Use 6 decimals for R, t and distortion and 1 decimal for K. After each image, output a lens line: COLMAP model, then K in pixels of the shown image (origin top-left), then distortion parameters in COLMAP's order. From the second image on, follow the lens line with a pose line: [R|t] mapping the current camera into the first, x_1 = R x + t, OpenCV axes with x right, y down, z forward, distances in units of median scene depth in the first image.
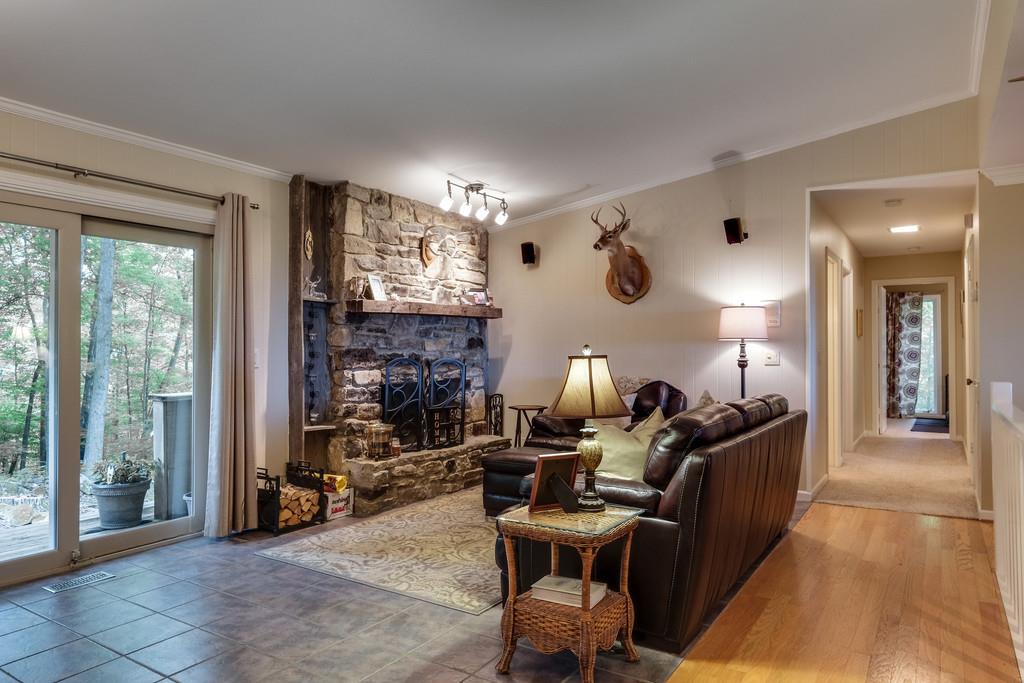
lens RADIAL K [[660.3, 0, 509.3], [0, 660.3, 344.3], [0, 0, 1]] dist [-0.003011, 0.016986]
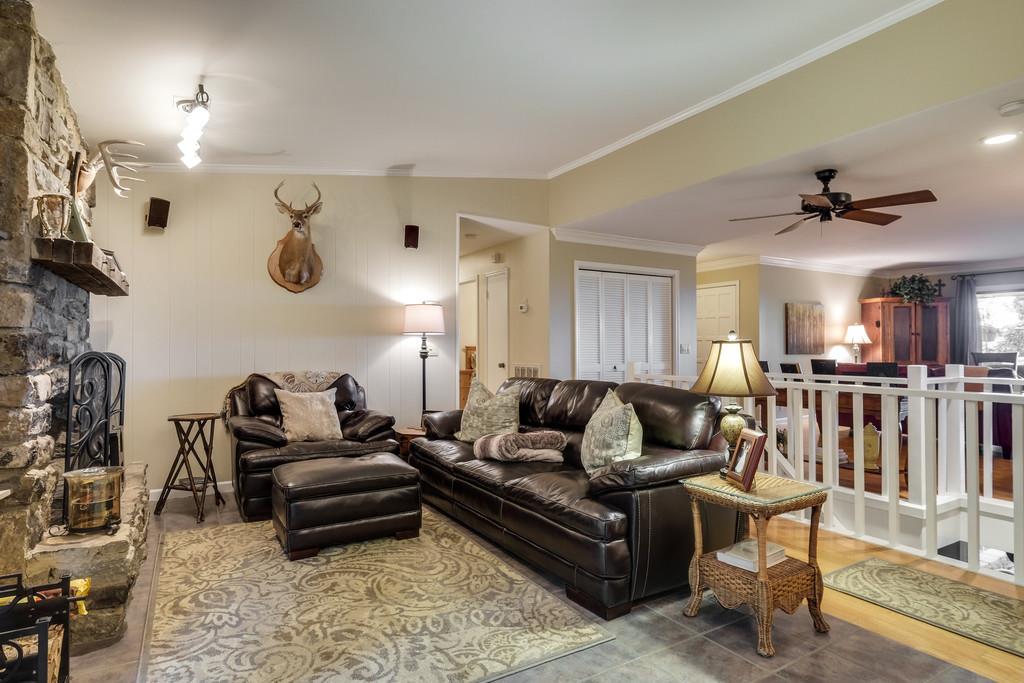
lens RADIAL K [[547.0, 0, 508.6], [0, 547.0, 342.6], [0, 0, 1]] dist [-0.004967, -0.000229]
pose [[0.447237, 0.008413, 0.894376, -0.457235], [-0.005781, 0.999962, -0.006516, 0.015005], [-0.894397, -0.002256, 0.447269, 0.483043]]
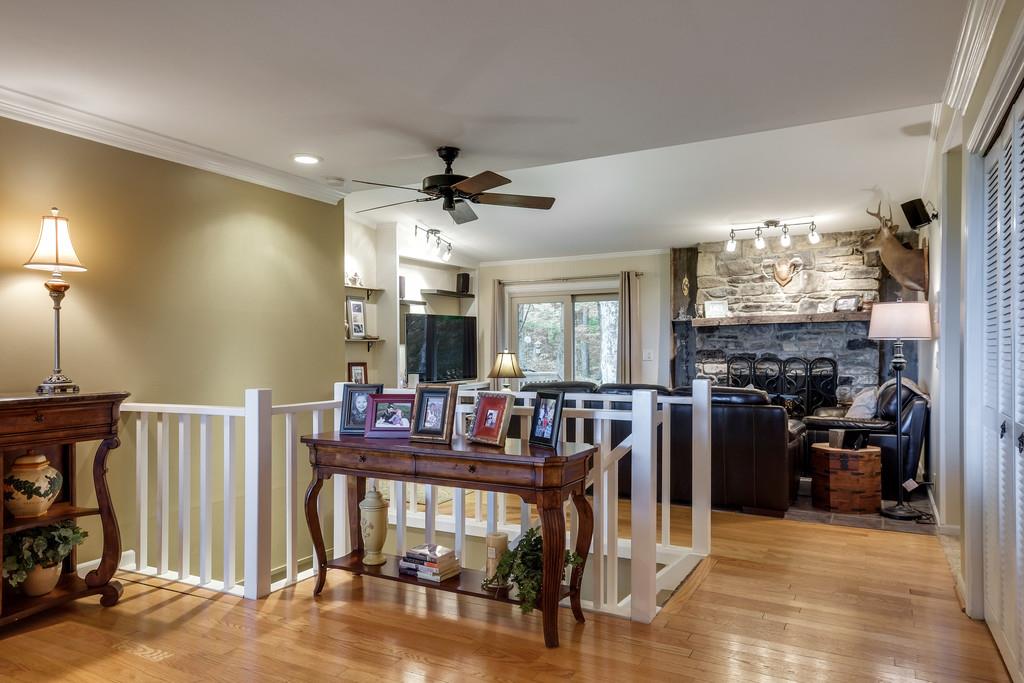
lens RADIAL K [[660.3, 0, 512.5], [0, 660.3, 345.3], [0, 0, 1]] dist [-0.003011, 0.016986]
pose [[0.078636, -0.005303, -0.996889, 1.287717], [0.012463, 0.999913, -0.004336, -0.002793], [0.996825, -0.012083, 0.078695, 0.431360]]
